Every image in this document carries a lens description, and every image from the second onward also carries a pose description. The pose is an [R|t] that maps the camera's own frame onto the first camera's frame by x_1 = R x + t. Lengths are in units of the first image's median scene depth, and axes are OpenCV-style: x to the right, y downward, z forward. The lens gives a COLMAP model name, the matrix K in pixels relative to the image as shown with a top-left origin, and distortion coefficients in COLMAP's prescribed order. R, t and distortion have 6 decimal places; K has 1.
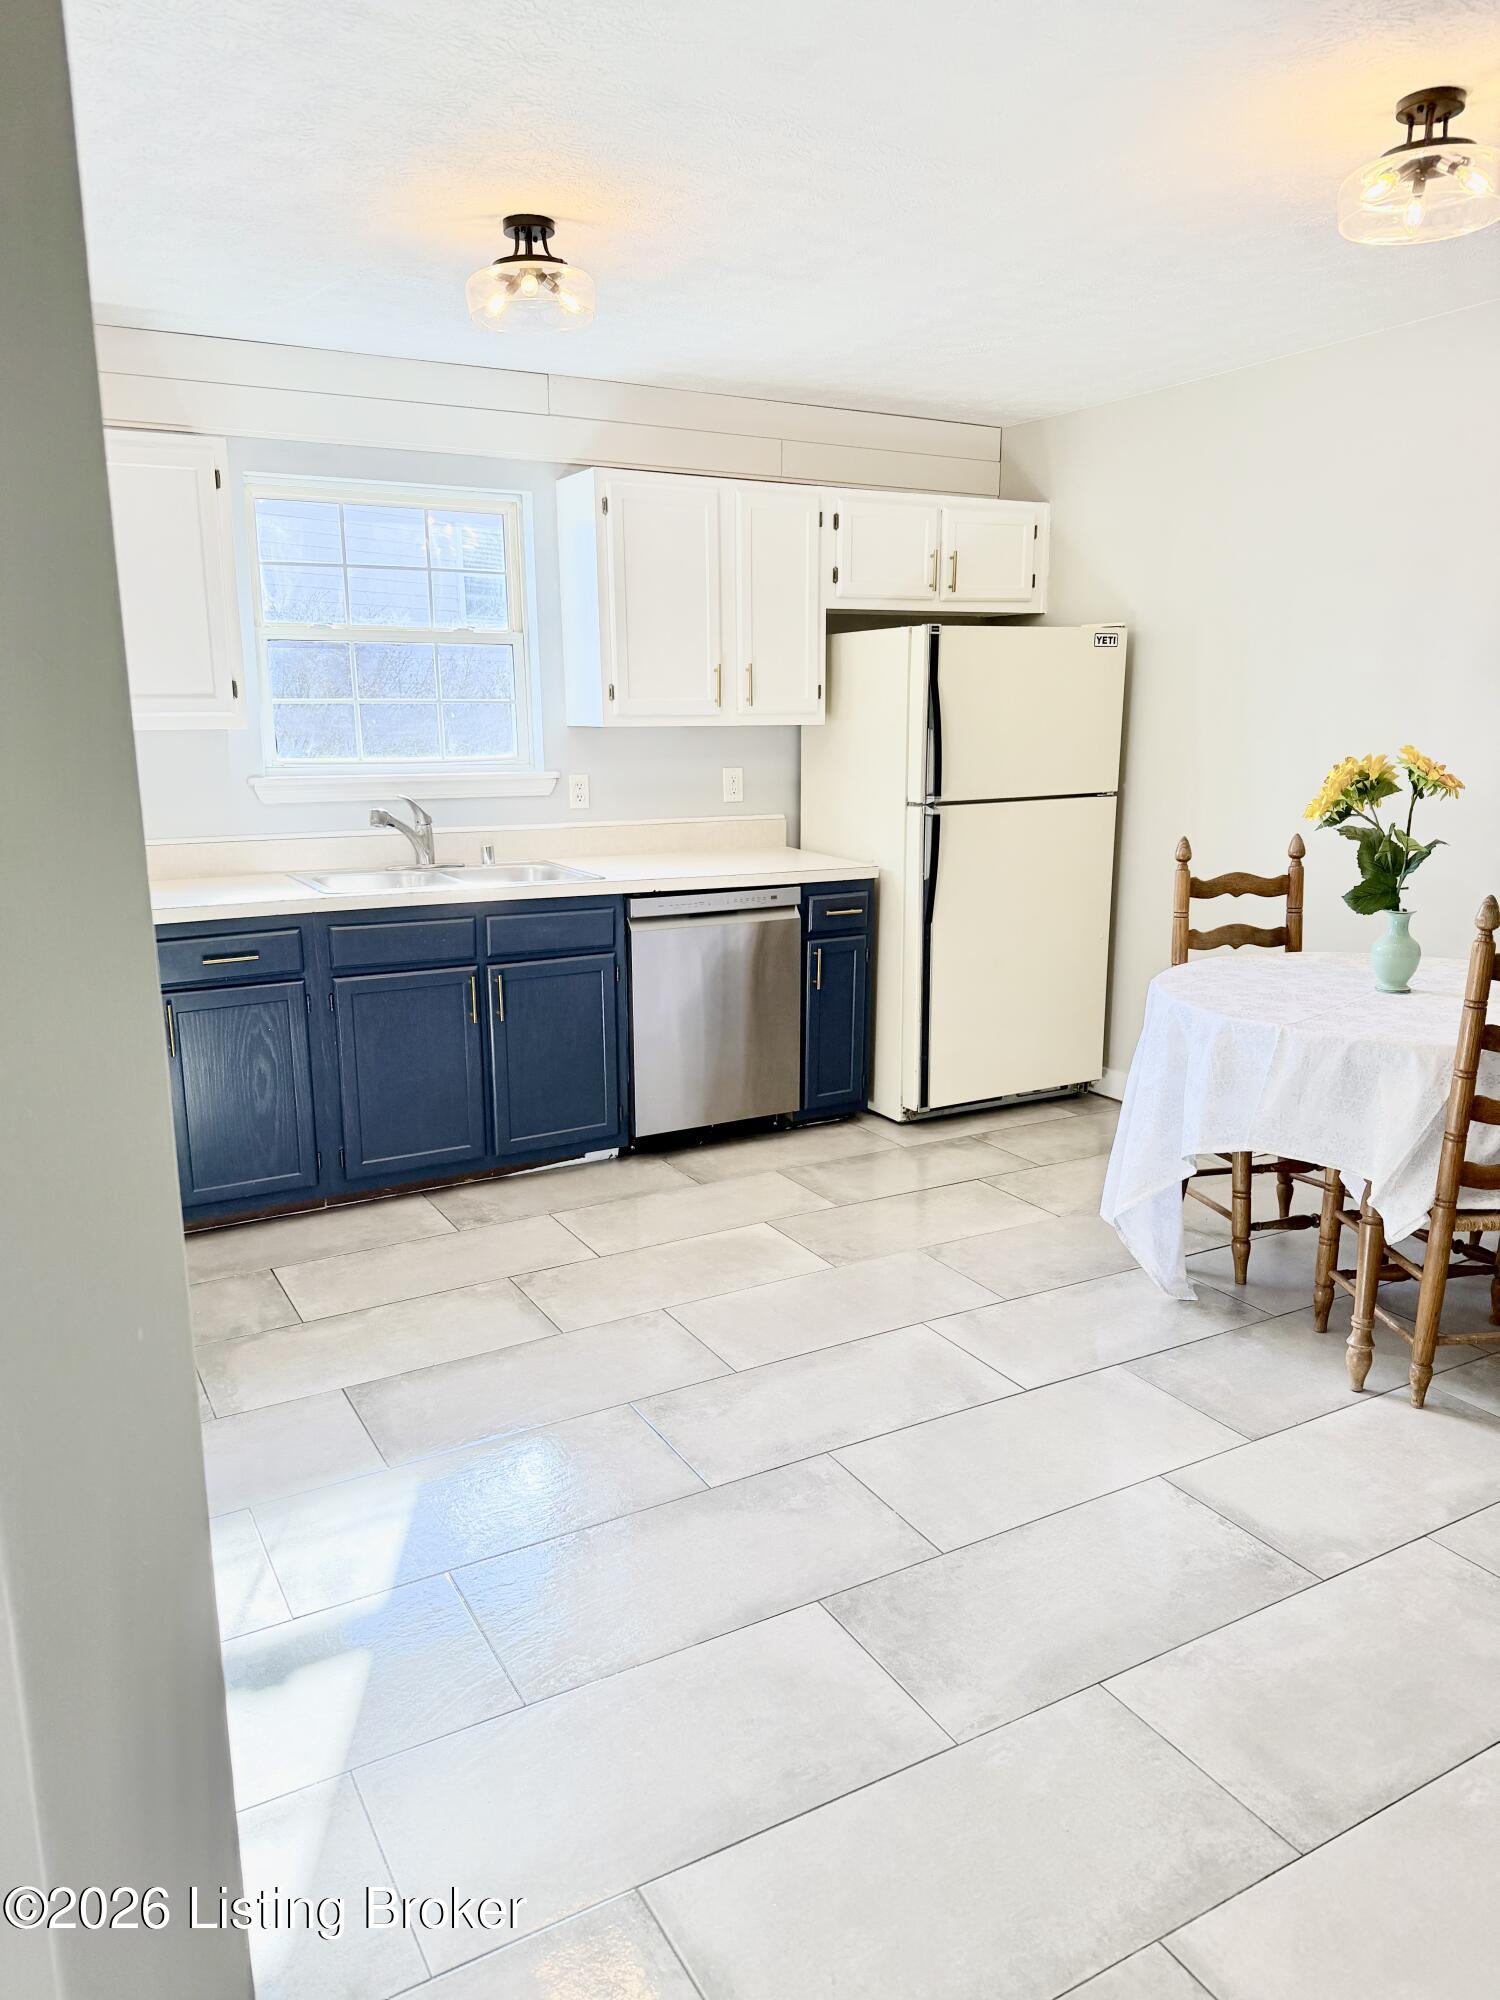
lens RADIAL K [[1395.7, 0, 753.2], [0, 1395.7, 1008.8], [0, 0, 1]] dist [0.175944, -0.369900]
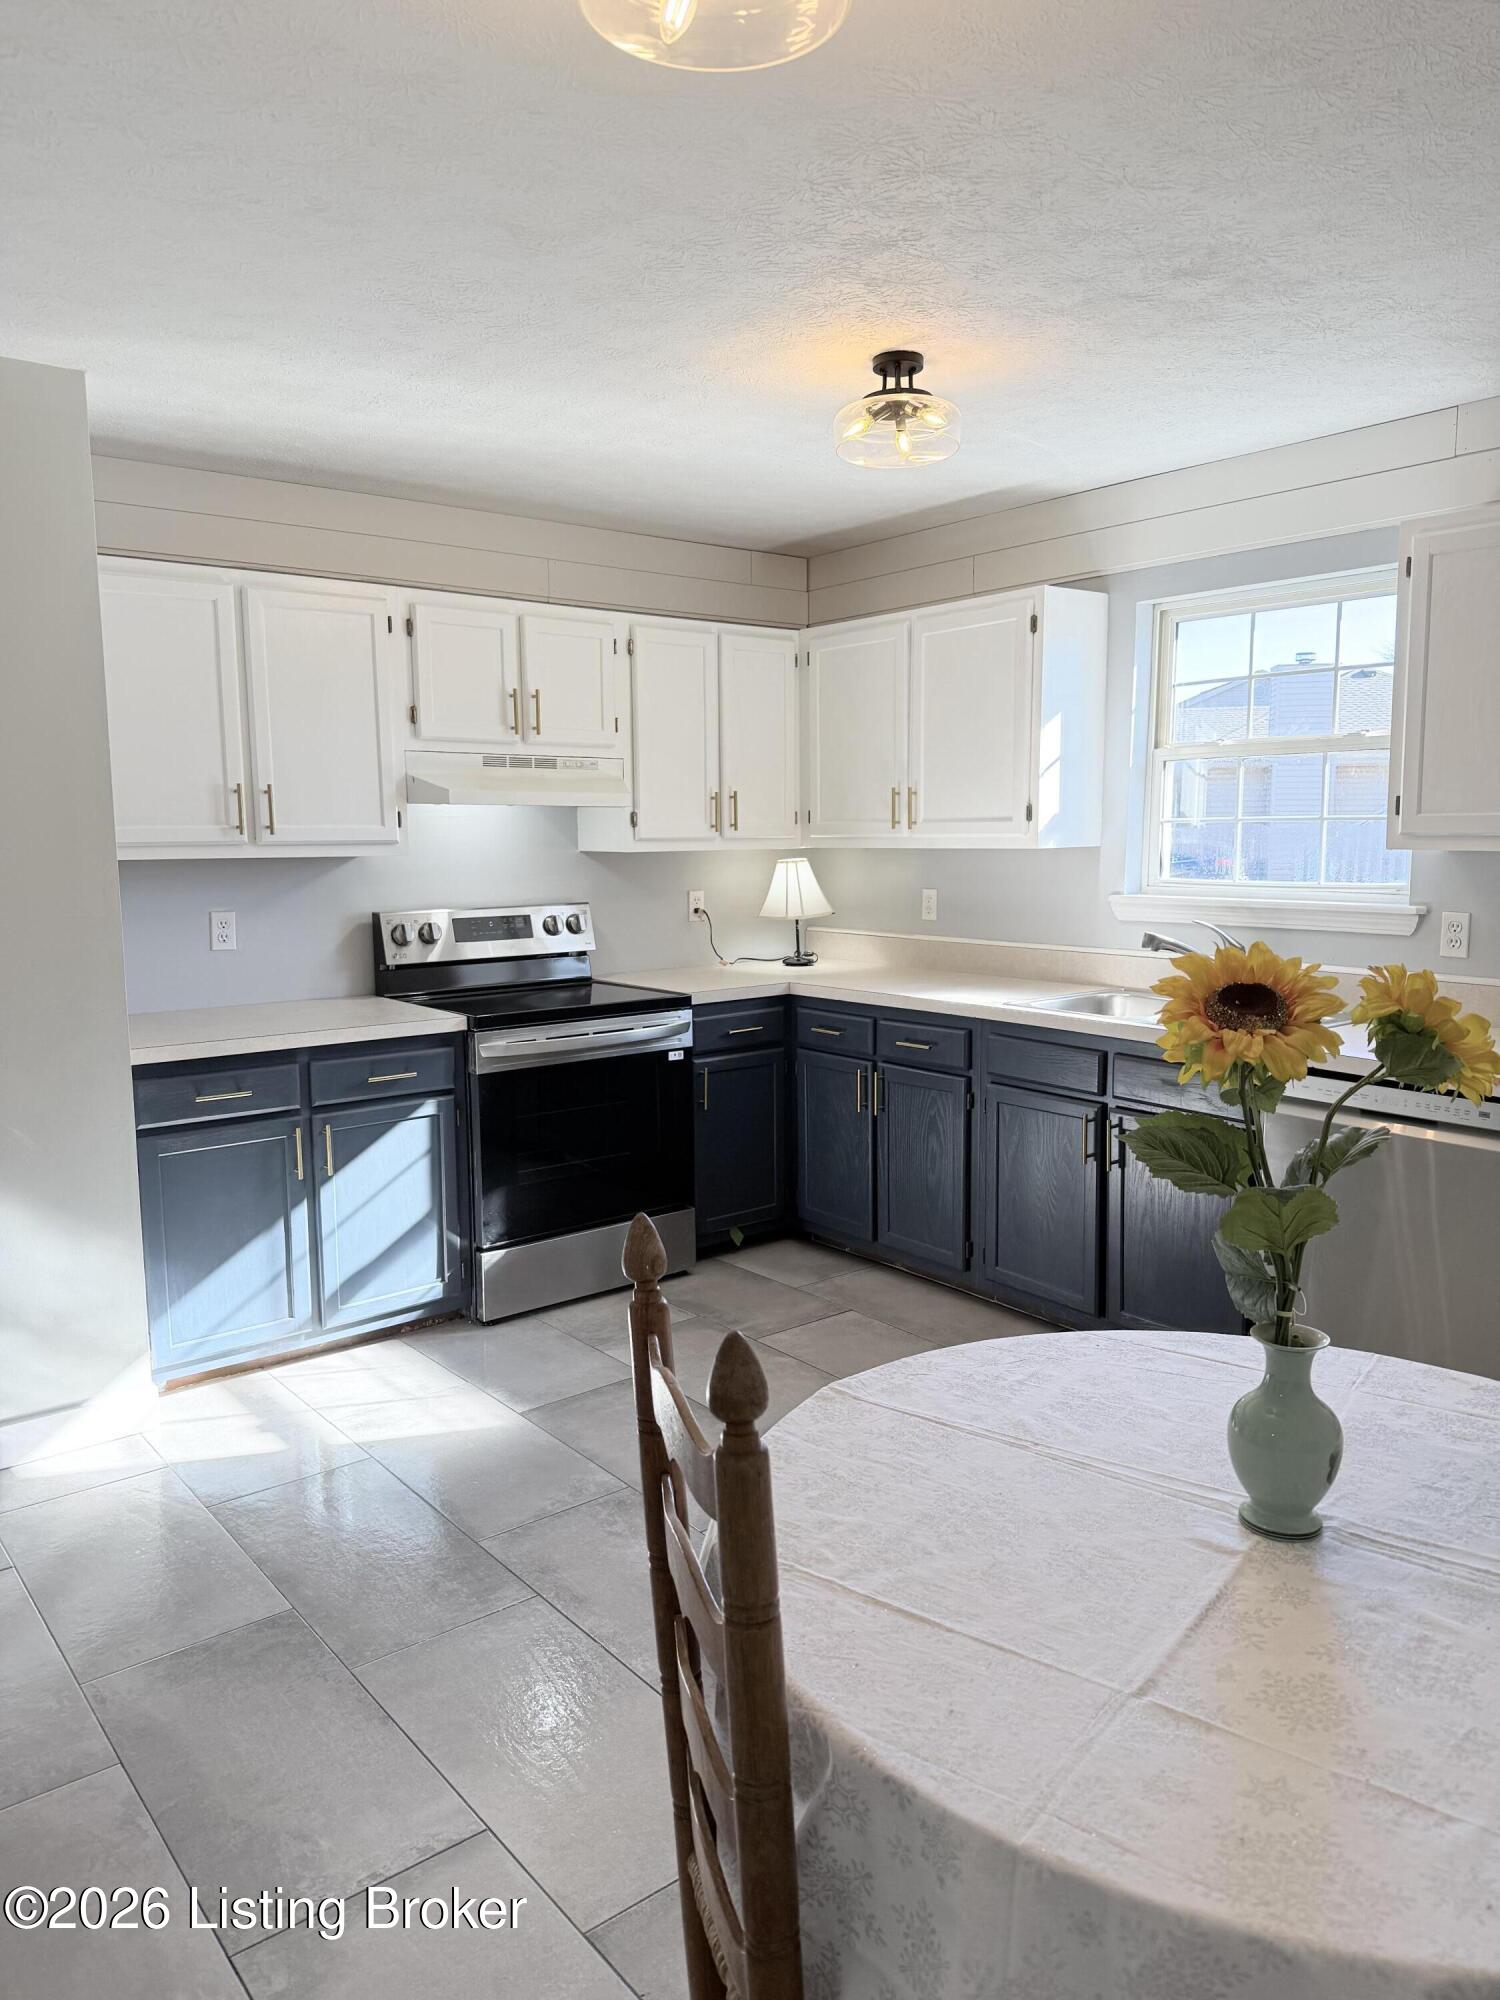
lens RADIAL K [[1395.7, 0, 753.2], [0, 1395.7, 1008.8], [0, 0, 1]] dist [0.175944, -0.369900]
pose [[0.162228, 0.132705, -0.977789, 0.591842], [-0.202000, 0.974396, 0.098730, -0.122919], [0.965856, 0.181496, 0.184881, 0.539694]]
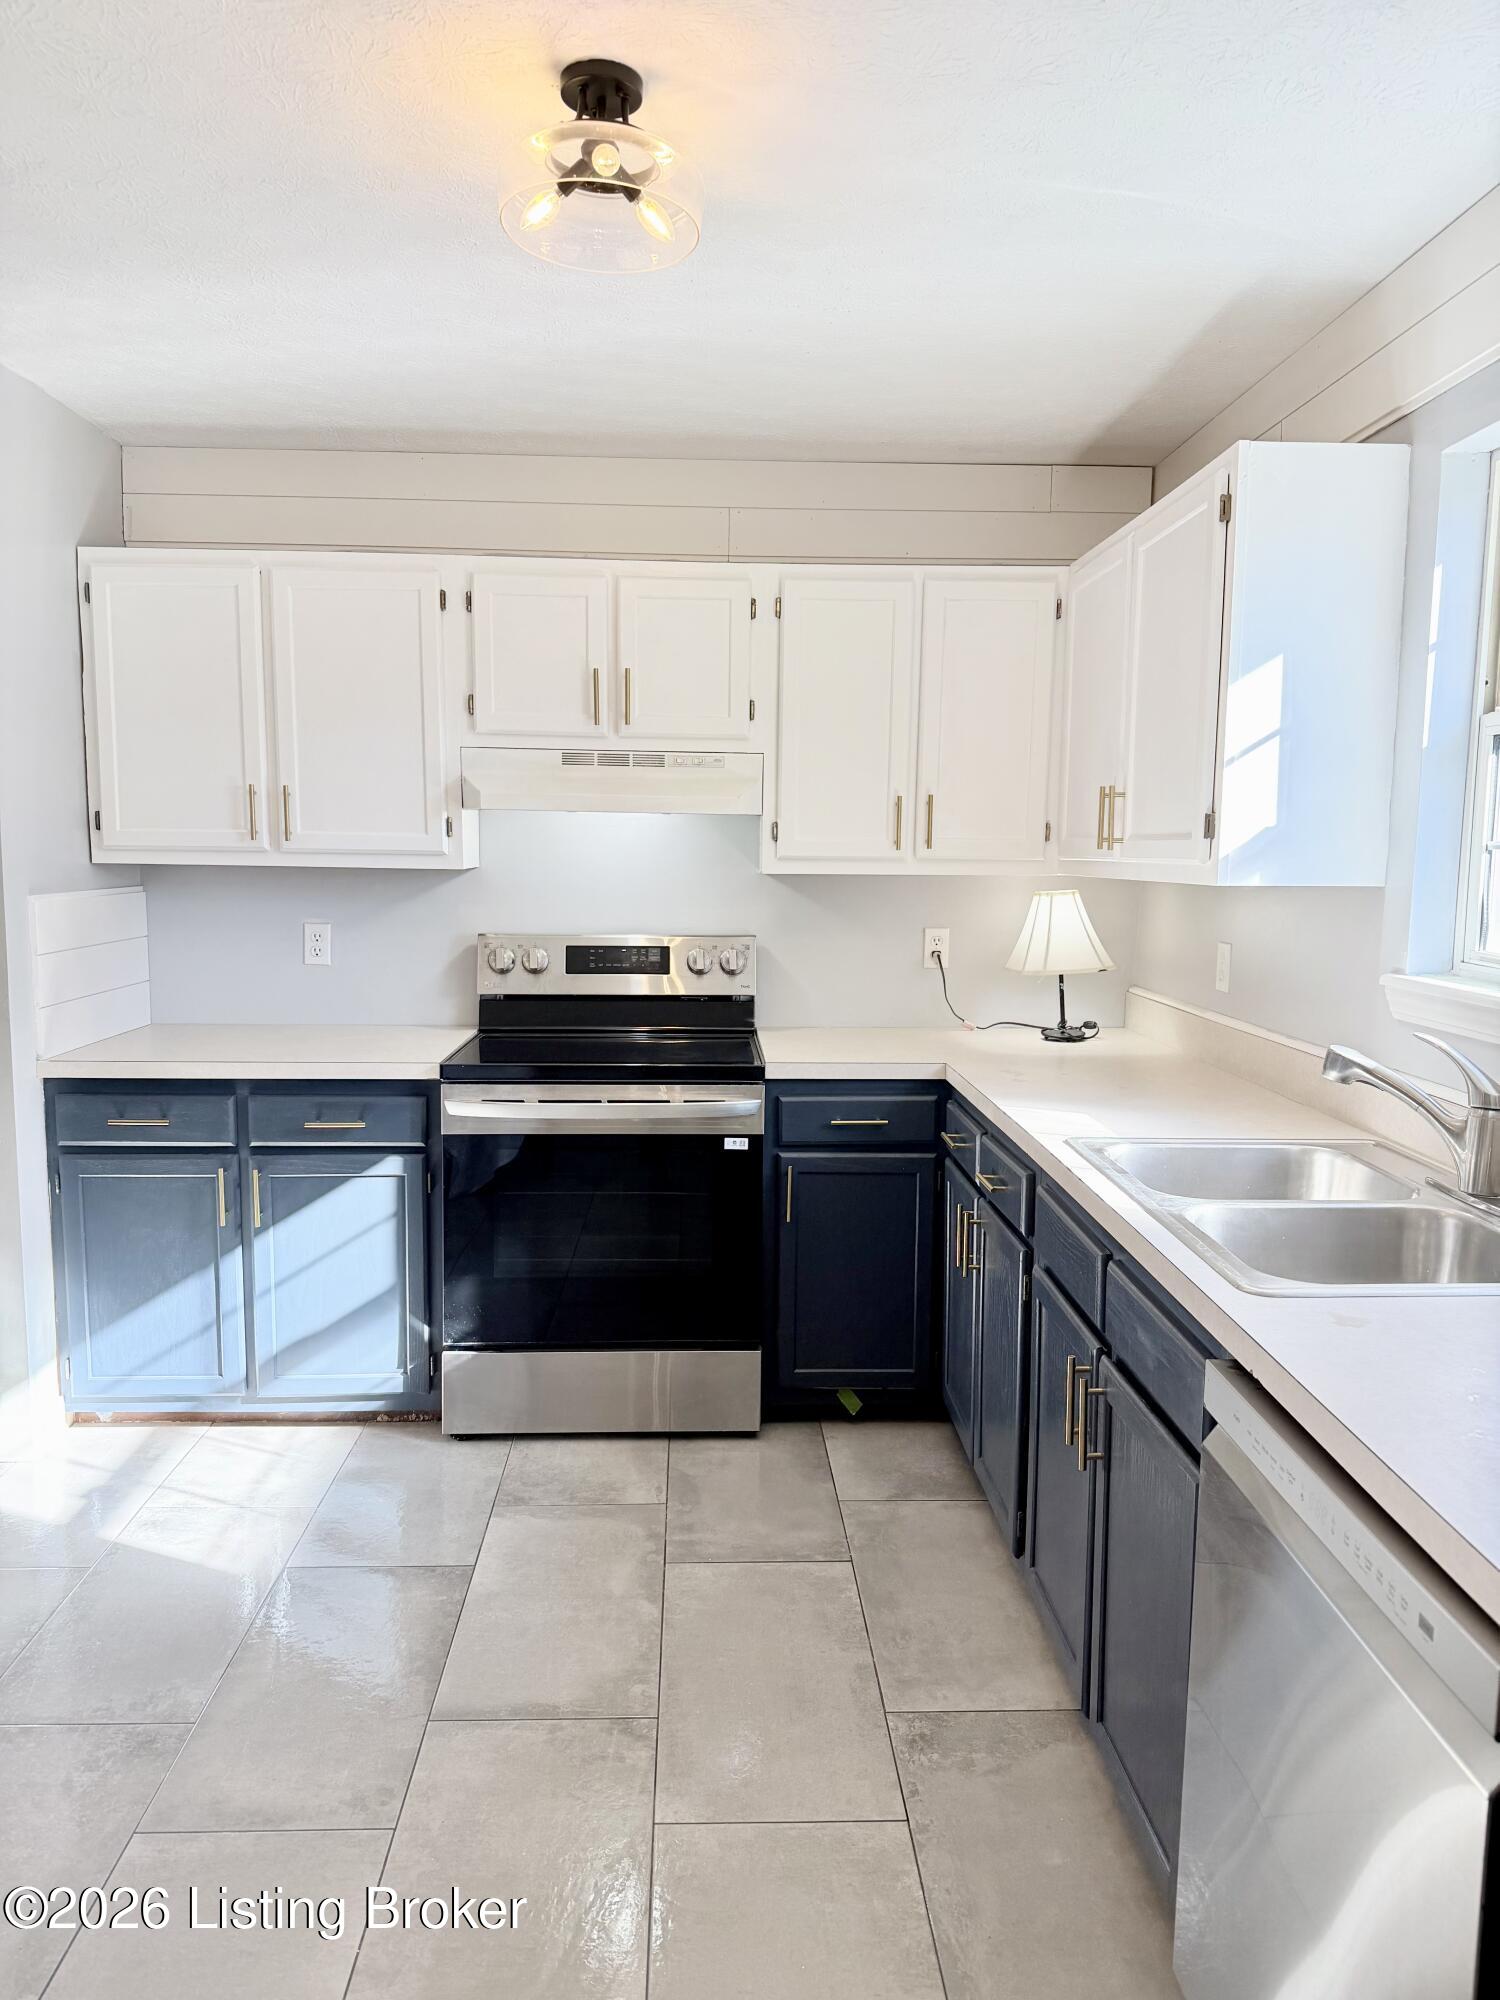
lens RADIAL K [[1395.7, 0, 753.2], [0, 1395.7, 1008.8], [0, 0, 1]] dist [0.175944, -0.369900]
pose [[-0.457022, 0.103635, -0.883397, 0.273254], [-0.197364, 0.956614, 0.214330, -0.210311], [0.867282, 0.272304, -0.416740, 0.965656]]
